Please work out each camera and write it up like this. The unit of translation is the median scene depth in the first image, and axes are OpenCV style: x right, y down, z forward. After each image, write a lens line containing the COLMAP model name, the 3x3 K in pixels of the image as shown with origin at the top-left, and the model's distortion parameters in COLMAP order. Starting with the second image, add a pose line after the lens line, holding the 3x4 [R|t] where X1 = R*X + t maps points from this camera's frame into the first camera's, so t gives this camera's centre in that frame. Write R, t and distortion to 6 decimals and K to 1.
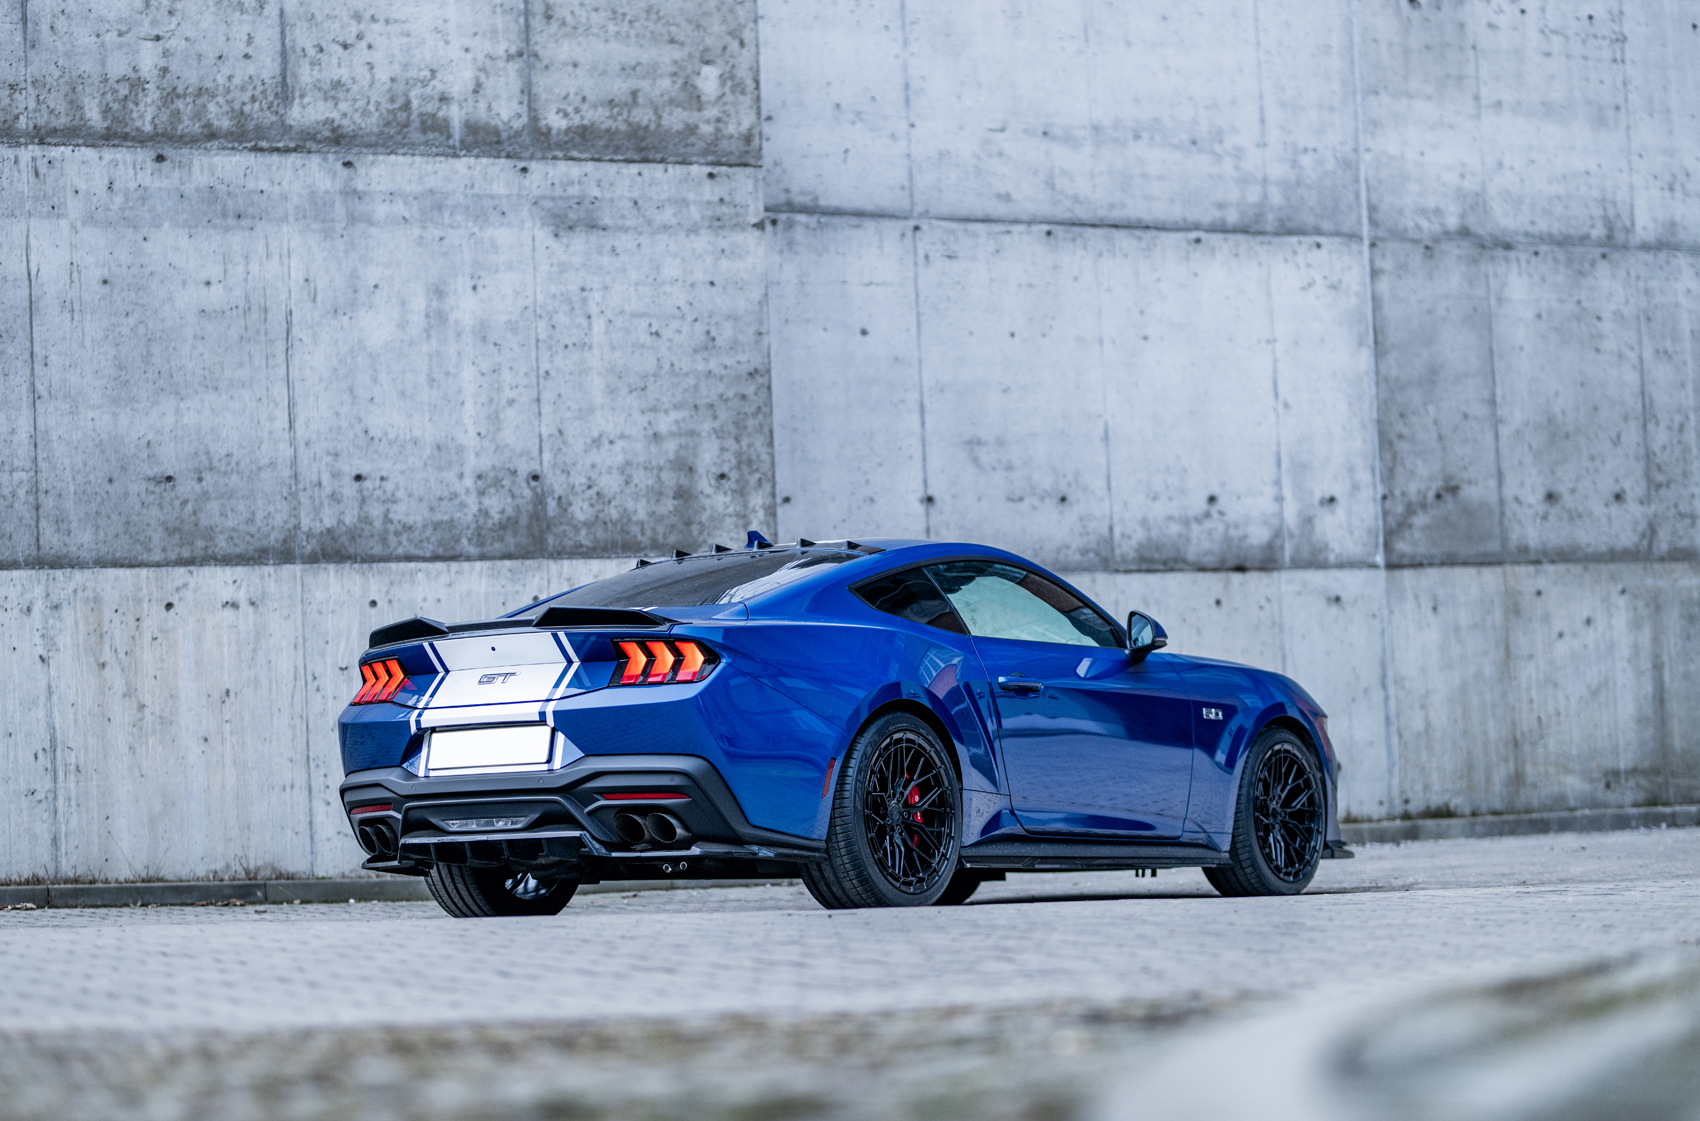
lens RADIAL K [[4392.0, 0, 1037.7], [0, 4392.0, 437.4], [0, 0, 1]] dist [-0.019661, 0.000000]
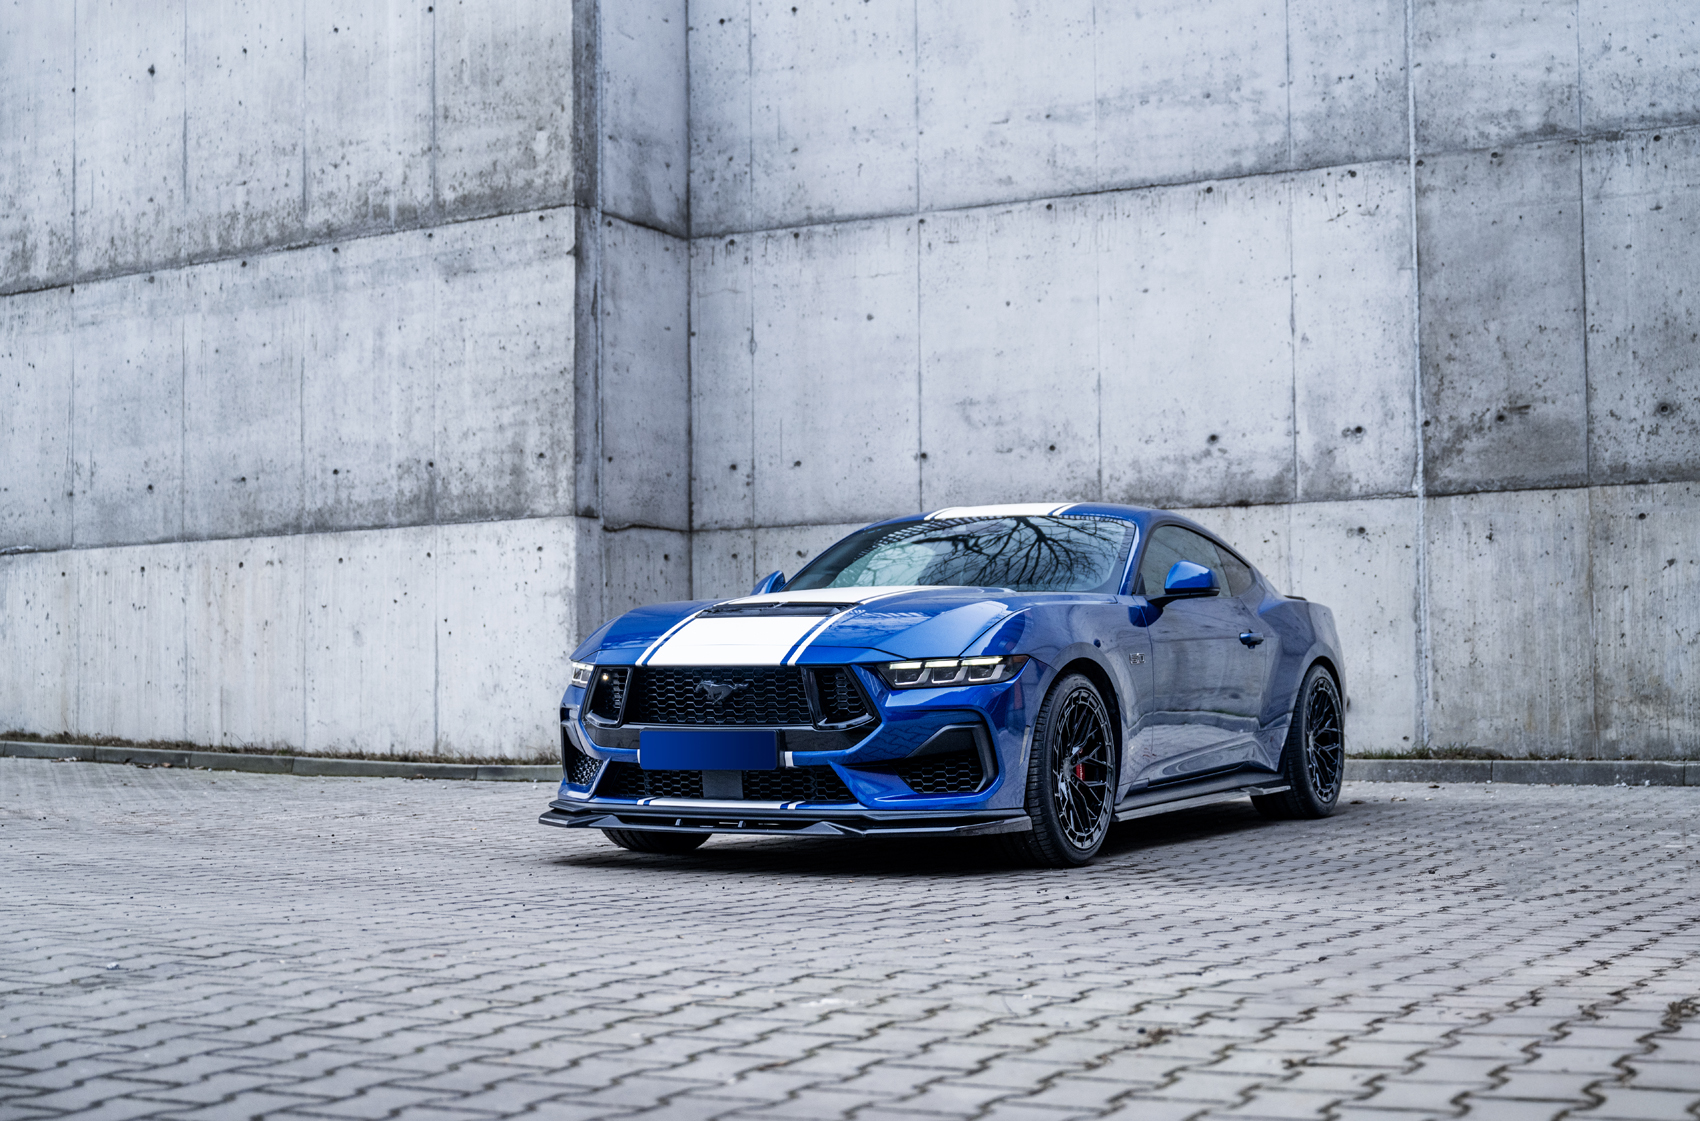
lens RADIAL K [[2550.7, 0, 841.2], [0, 2550.7, 575.9], [0, 0, 1]] dist [0.012072, 0.000000]
pose [[0.426757, -0.001236, -0.904366, 0.556163], [0.058962, 0.997910, 0.026459, 0.025765], [0.902442, -0.064615, 0.425938, 0.669784]]
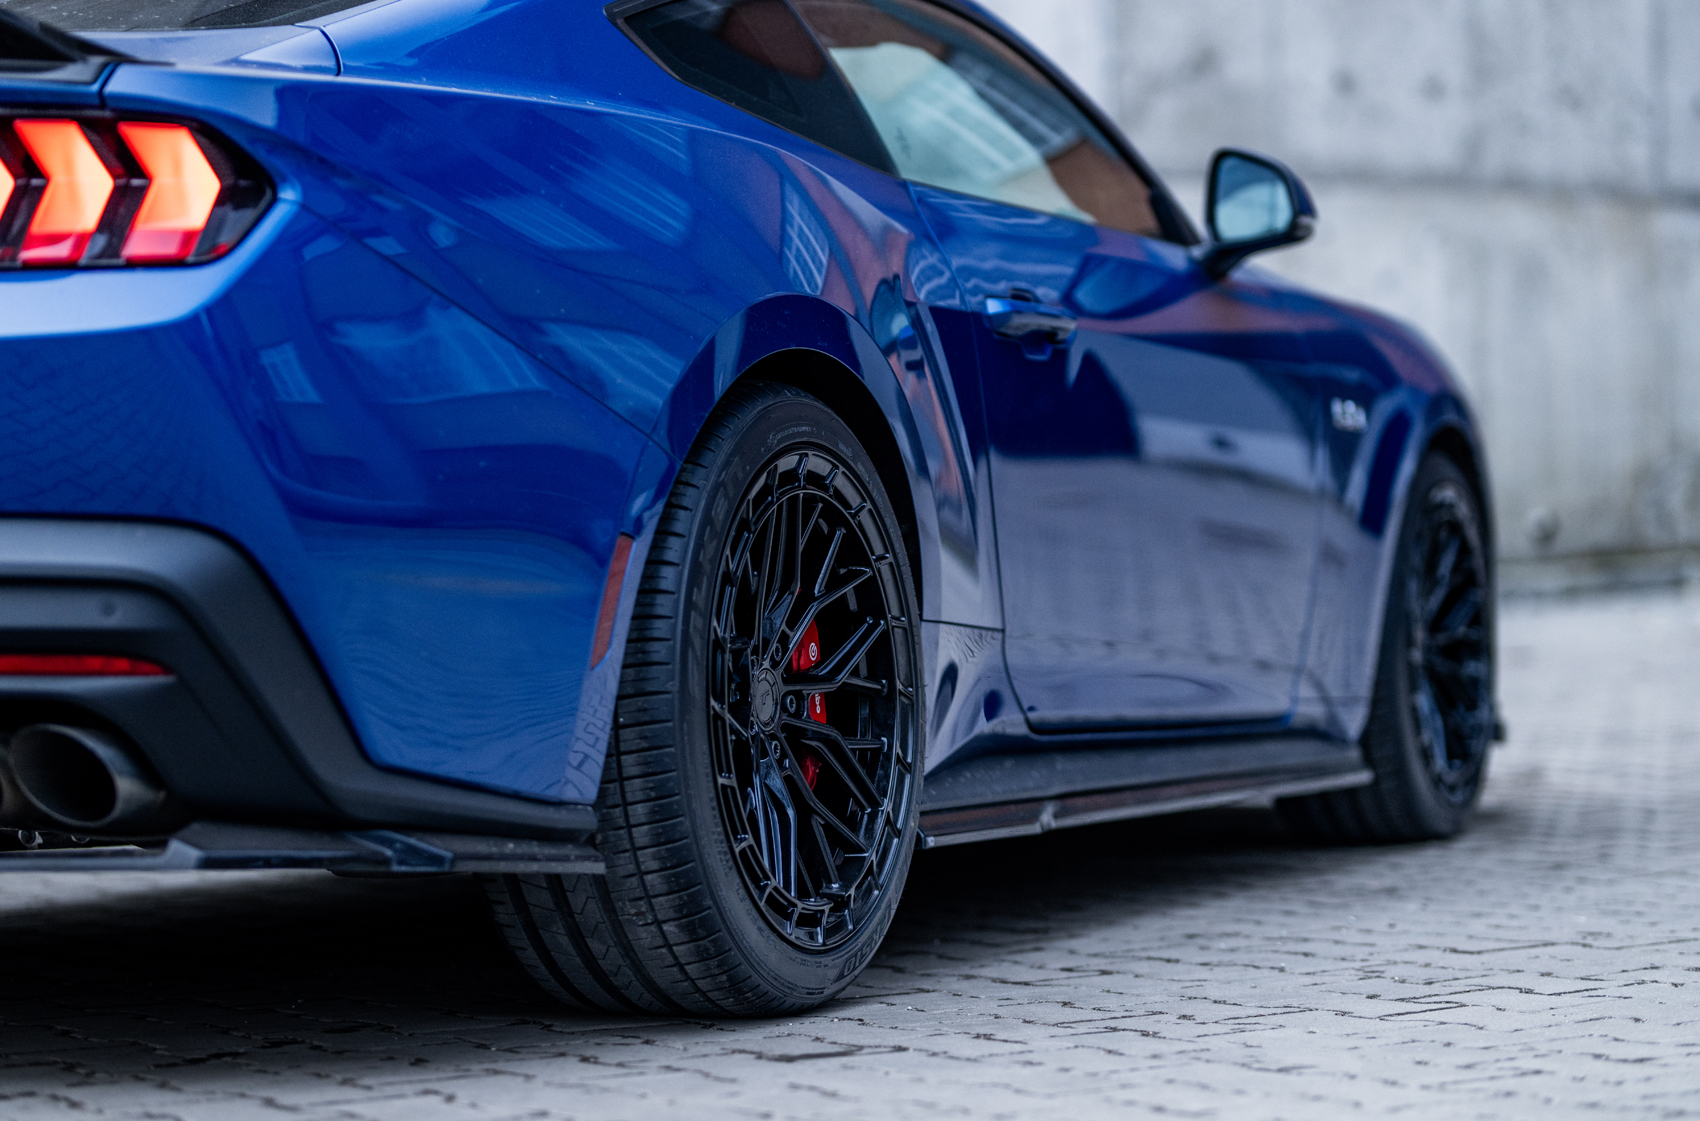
lens RADIAL K [[4392.0, 0, 1043.9], [0, 4392.0, 491.3], [0, 0, 1]] dist [-0.019661, 0.000000]
pose [[0.981283, 0.015030, 0.191983, -0.046510], [-0.029912, 0.996746, 0.074853, 0.028158], [-0.190233, -0.079194, 0.978539, 0.423089]]
